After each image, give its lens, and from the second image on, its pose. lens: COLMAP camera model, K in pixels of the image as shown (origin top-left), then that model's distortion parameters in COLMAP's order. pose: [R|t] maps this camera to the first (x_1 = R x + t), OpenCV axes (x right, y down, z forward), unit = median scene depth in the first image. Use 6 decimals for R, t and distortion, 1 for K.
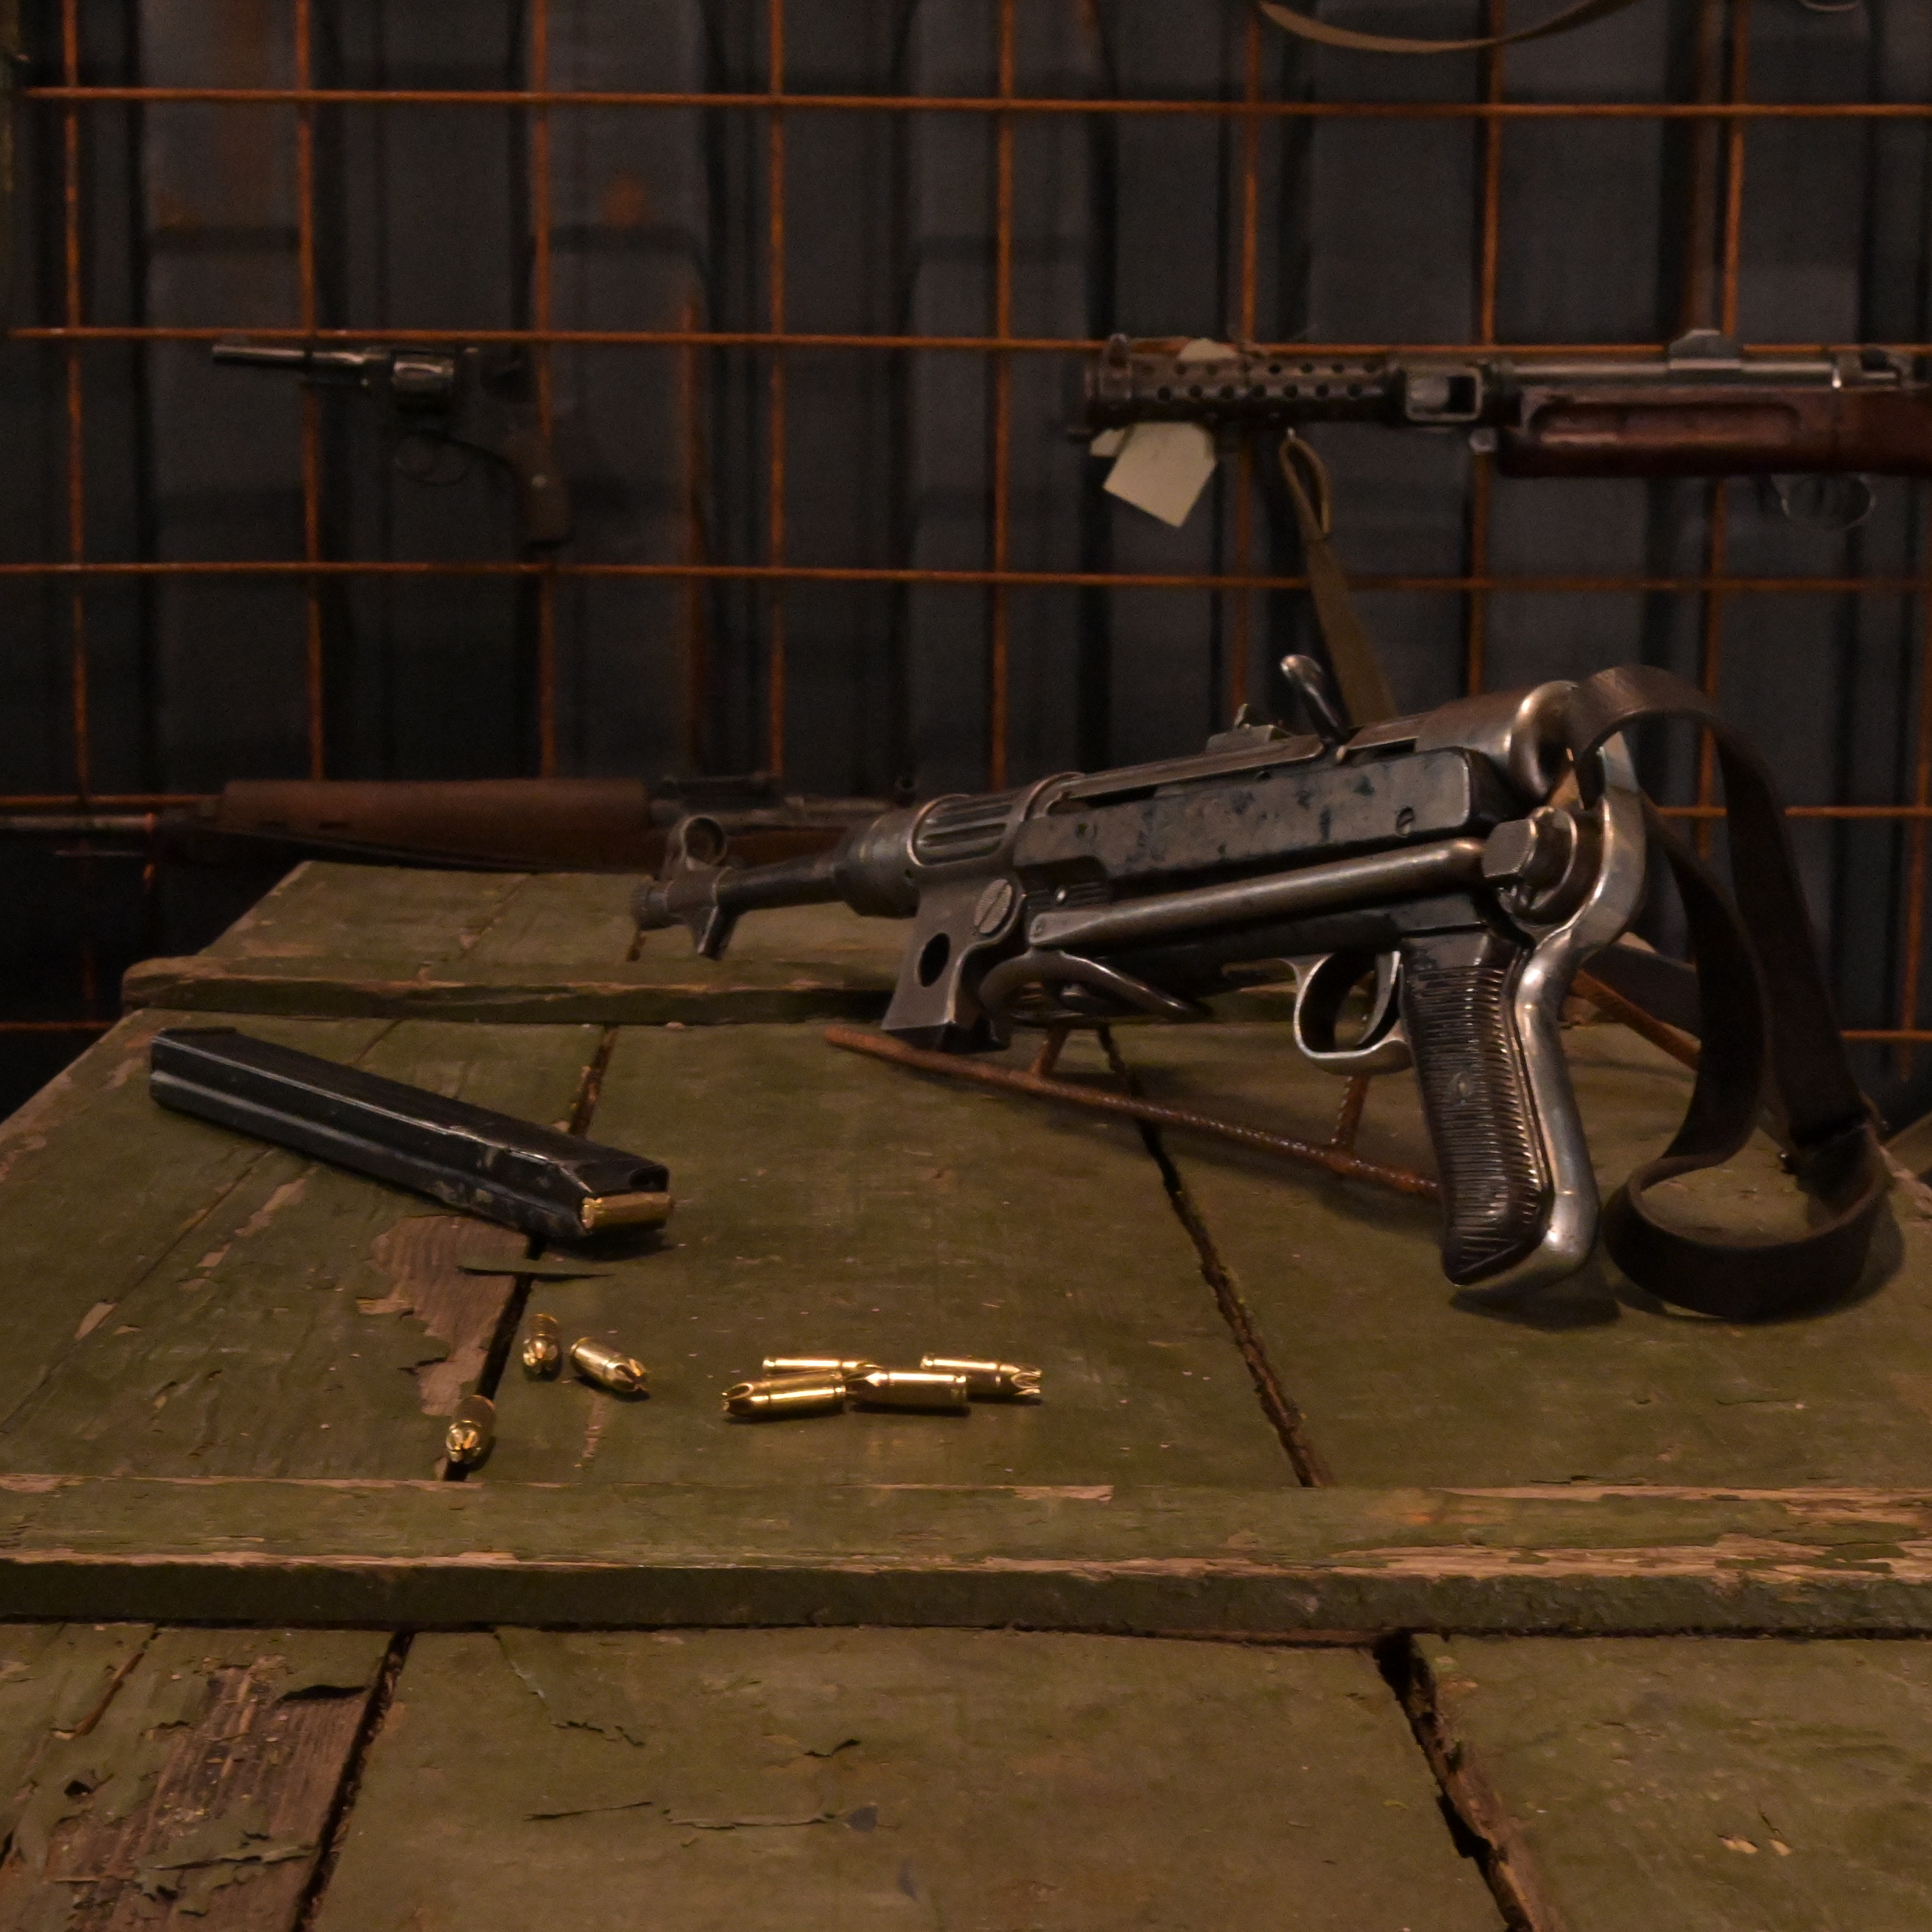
lens RADIAL K [[3711.7, 0, 977.2], [0, 3711.7, 962.2], [0, 0, 1]] dist [0.018332, 0.000000]
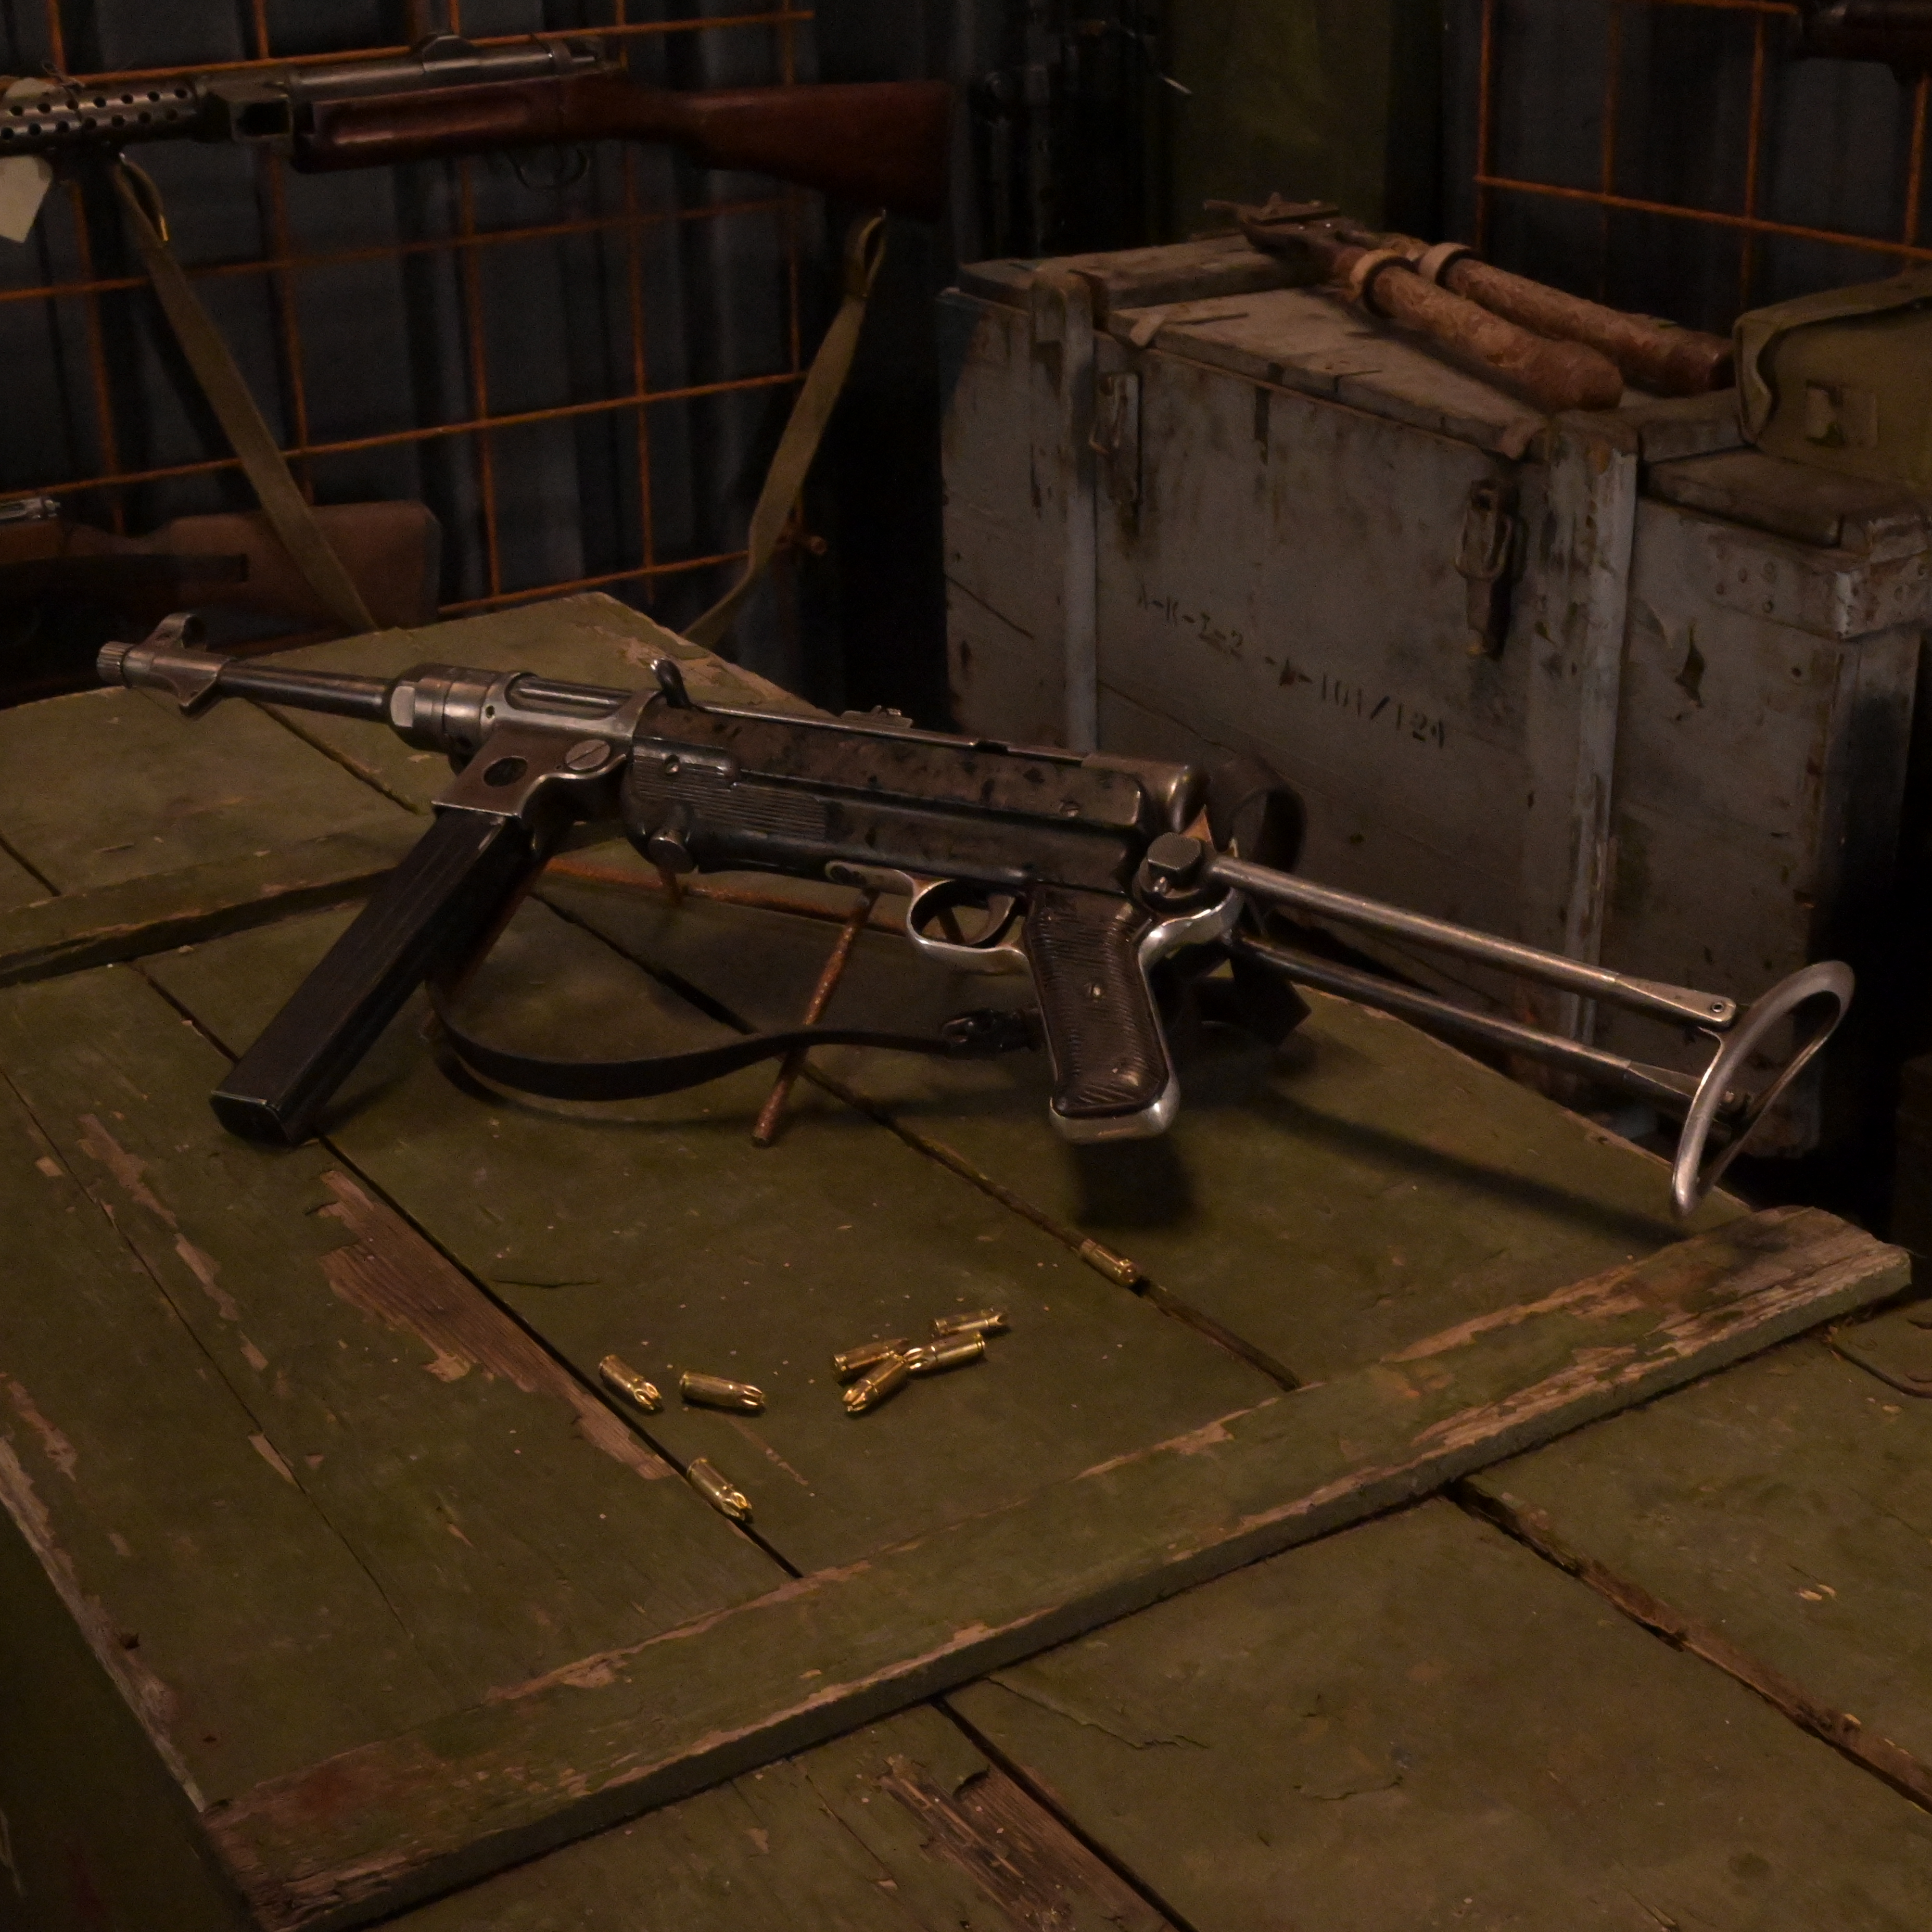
lens RADIAL K [[3146.8, 0, 972.5], [0, 3146.8, 973.1], [0, 0, 1]] dist [-0.021479, 0.000000]
pose [[0.836949, -0.238042, 0.492800, -0.235779], [0.104087, 0.953253, 0.283681, -0.151104], [-0.537291, -0.186133, 0.822601, 0.014446]]
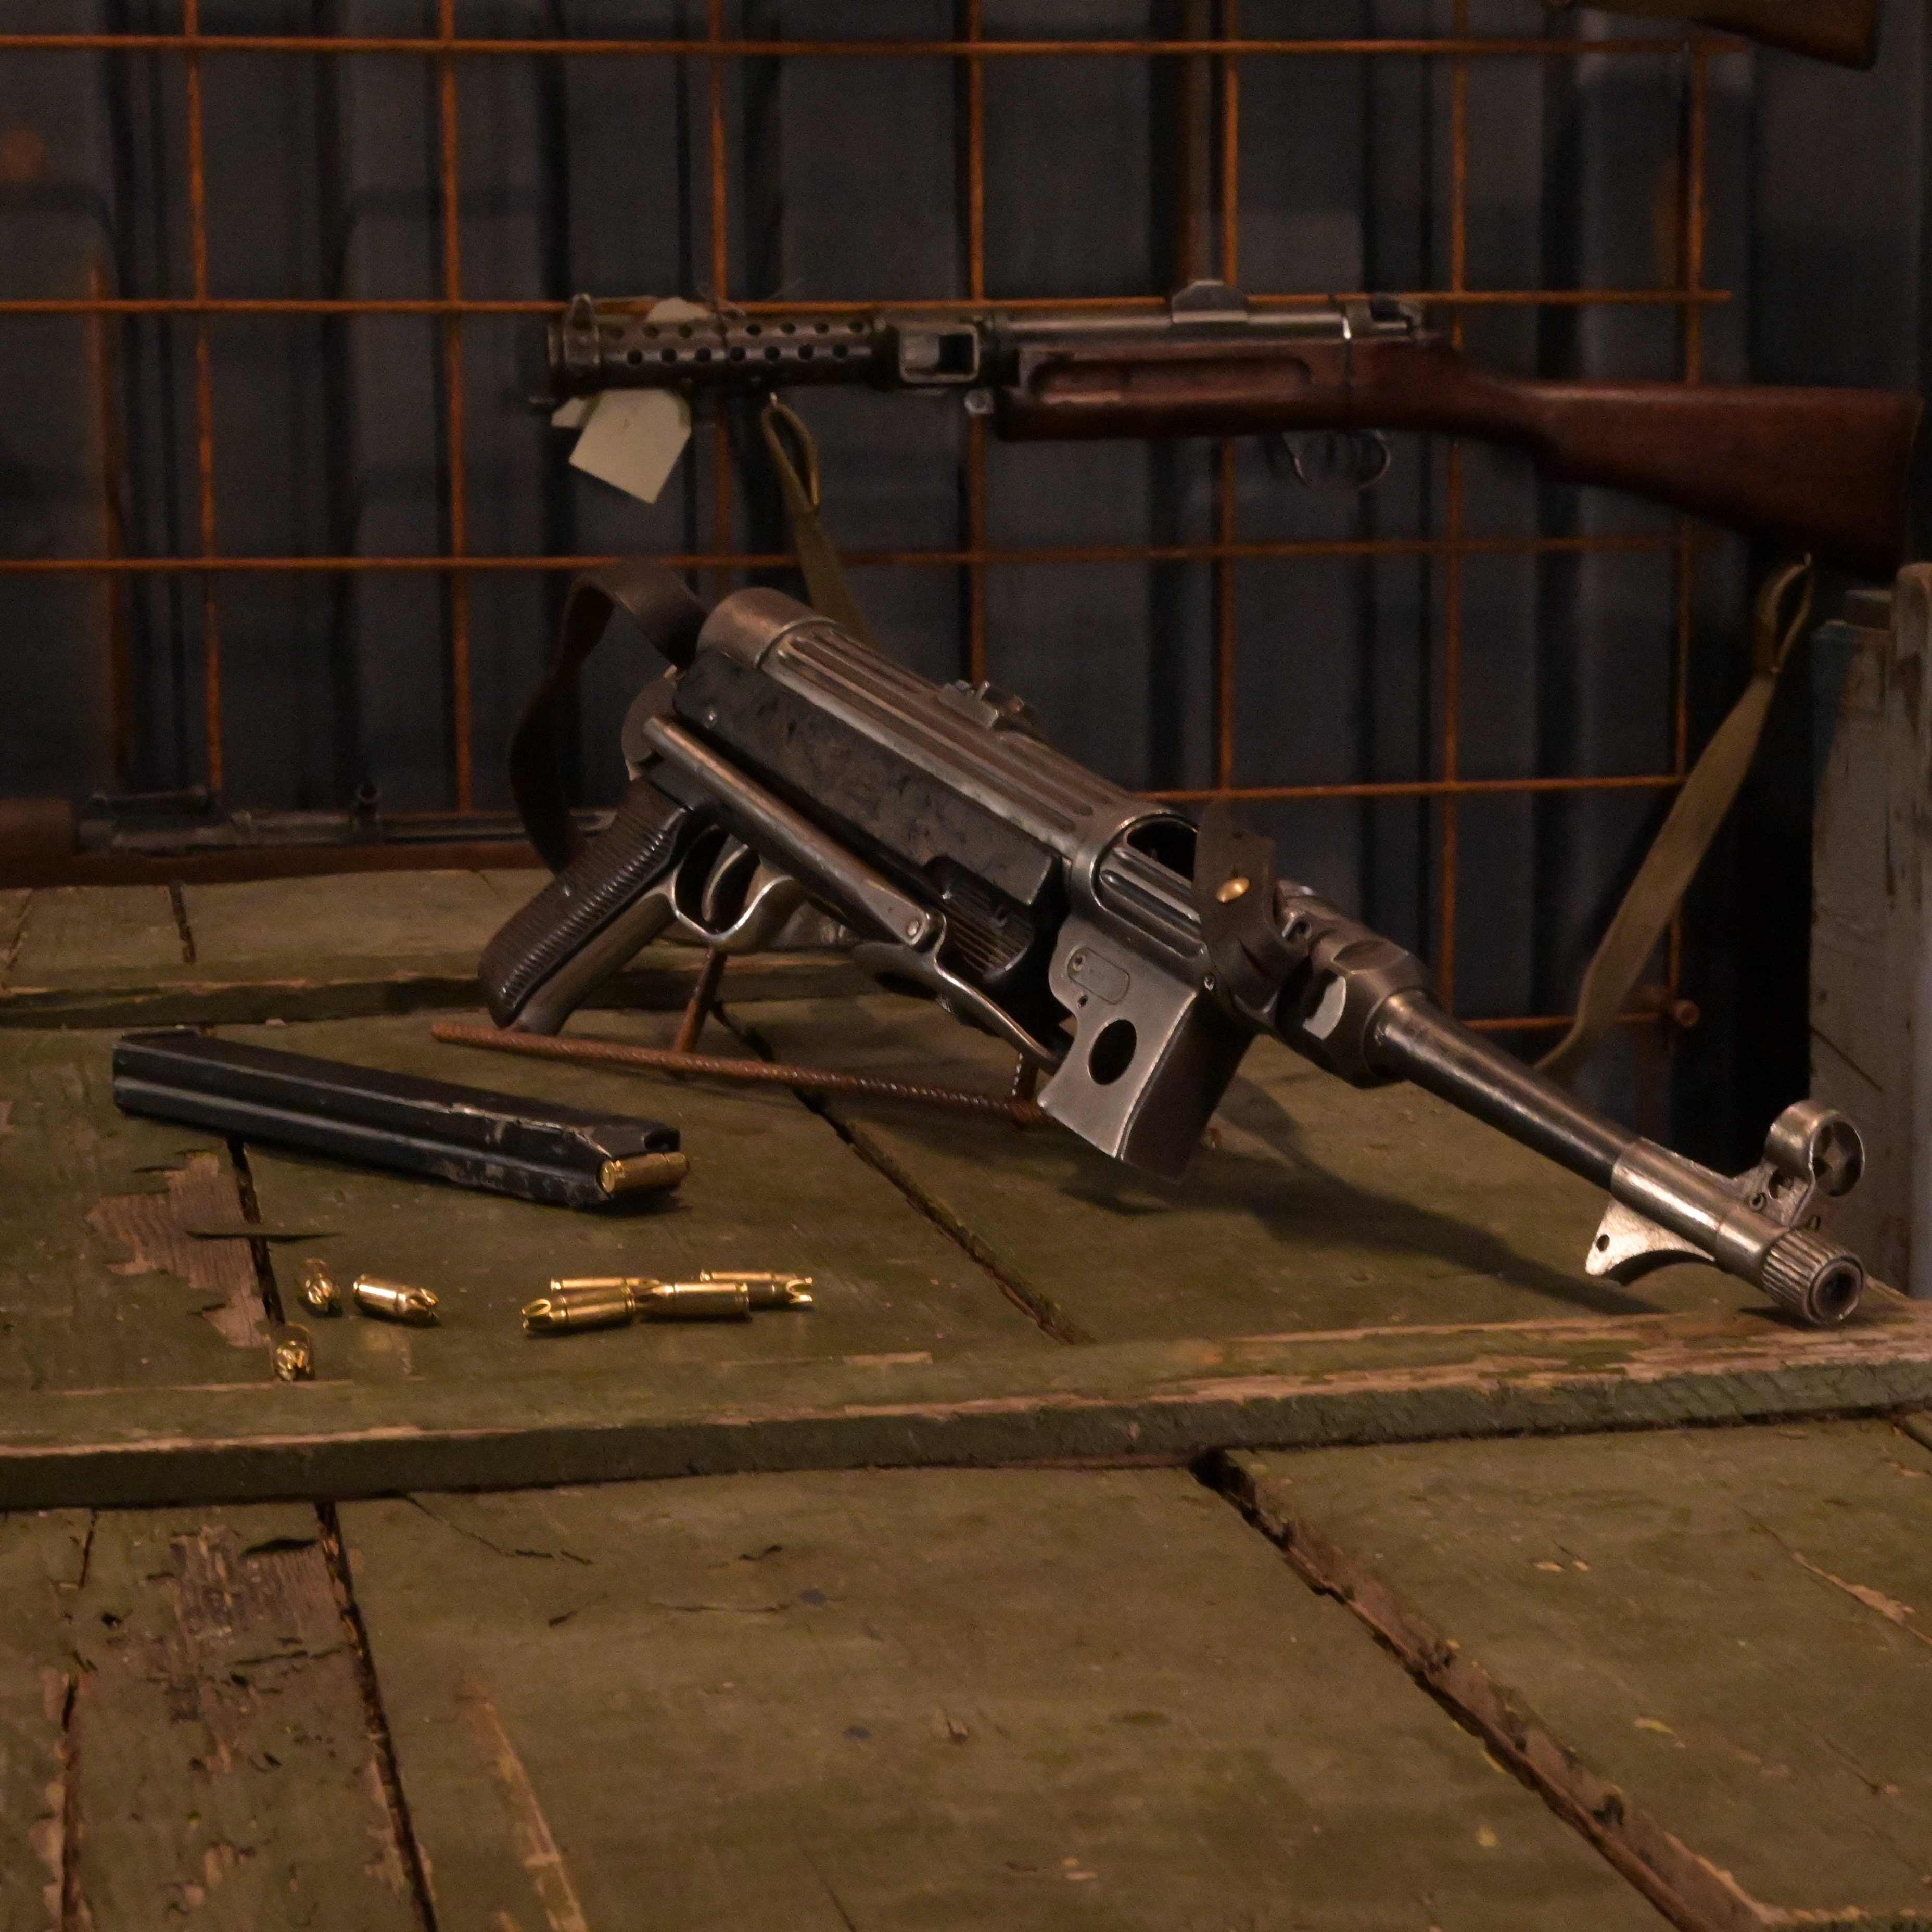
lens RADIAL K [[4576.8, 0, 954.9], [0, 4576.8, 964.6], [0, 0, 1]] dist [0.021447, 0.000000]
pose [[0.985440, -0.040274, 0.165185, -0.065335], [0.043450, 0.998933, -0.015655, 0.017903], [-0.164379, 0.022604, 0.986138, -0.126666]]
